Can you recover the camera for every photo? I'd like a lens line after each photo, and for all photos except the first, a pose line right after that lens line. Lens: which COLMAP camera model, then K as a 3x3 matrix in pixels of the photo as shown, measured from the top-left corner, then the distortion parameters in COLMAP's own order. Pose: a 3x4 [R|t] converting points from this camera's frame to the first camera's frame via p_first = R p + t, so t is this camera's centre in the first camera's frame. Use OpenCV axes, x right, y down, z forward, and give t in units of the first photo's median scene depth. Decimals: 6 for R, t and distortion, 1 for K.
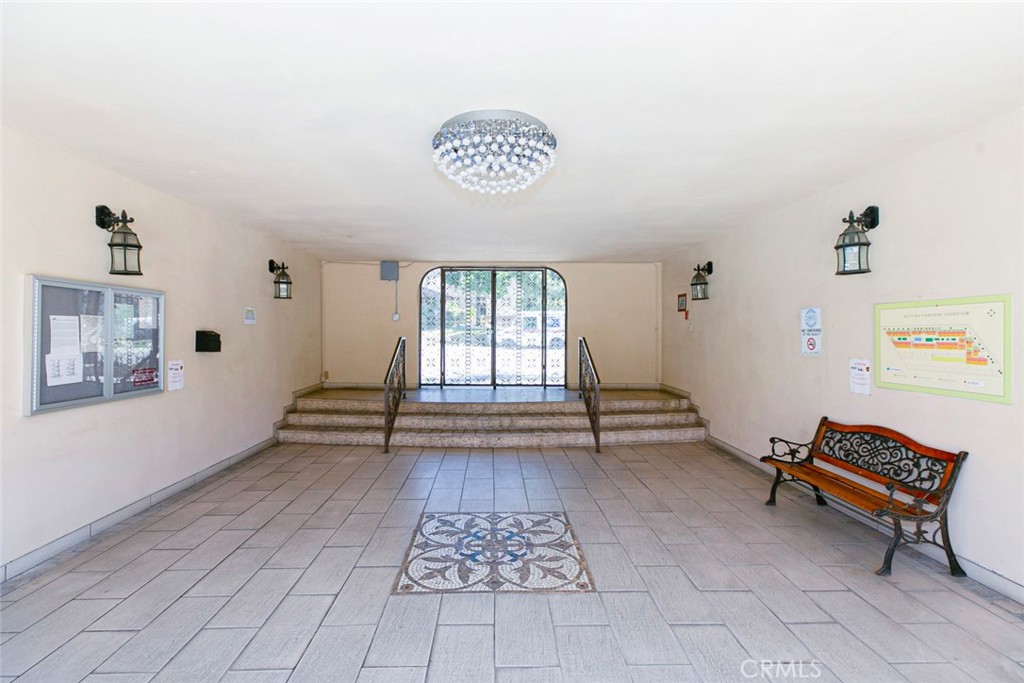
lens RADIAL K [[467.8, 0, 519.4], [0, 467.8, 330.7], [0, 0, 1]] dist [0.002807, 0.001376]
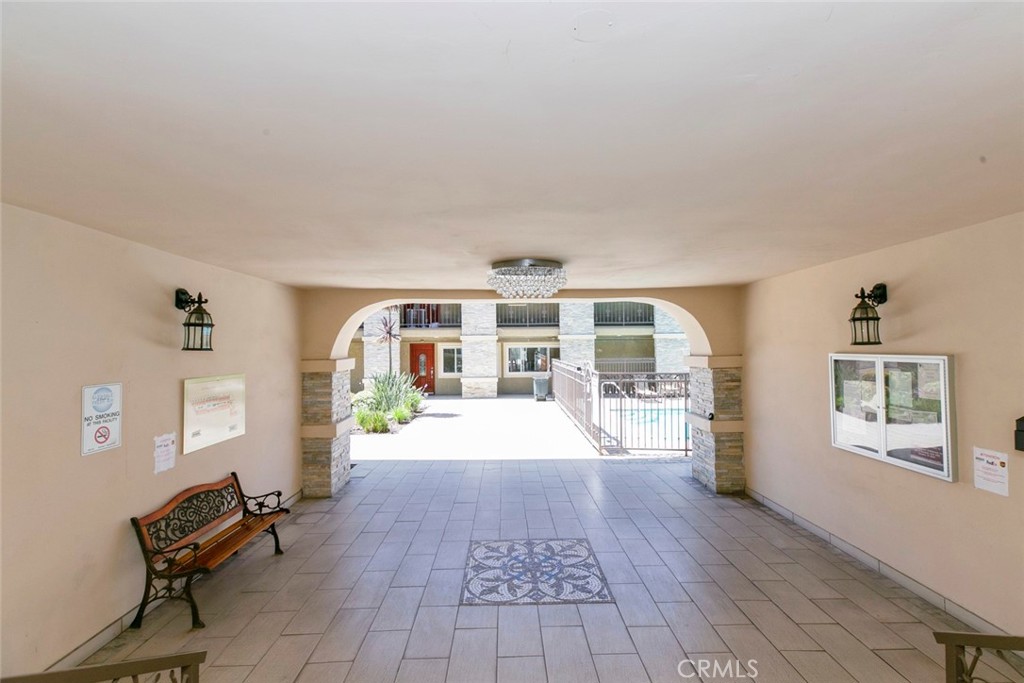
lens RADIAL K [[467.8, 0, 509.7], [0, 467.8, 338.4], [0, 0, 1]] dist [0.002807, 0.001376]
pose [[-0.998954, 0.014469, 0.043377, -0.053028], [0.013324, 0.999558, -0.026558, -0.118881], [-0.043742, -0.025952, -0.998706, 2.163284]]
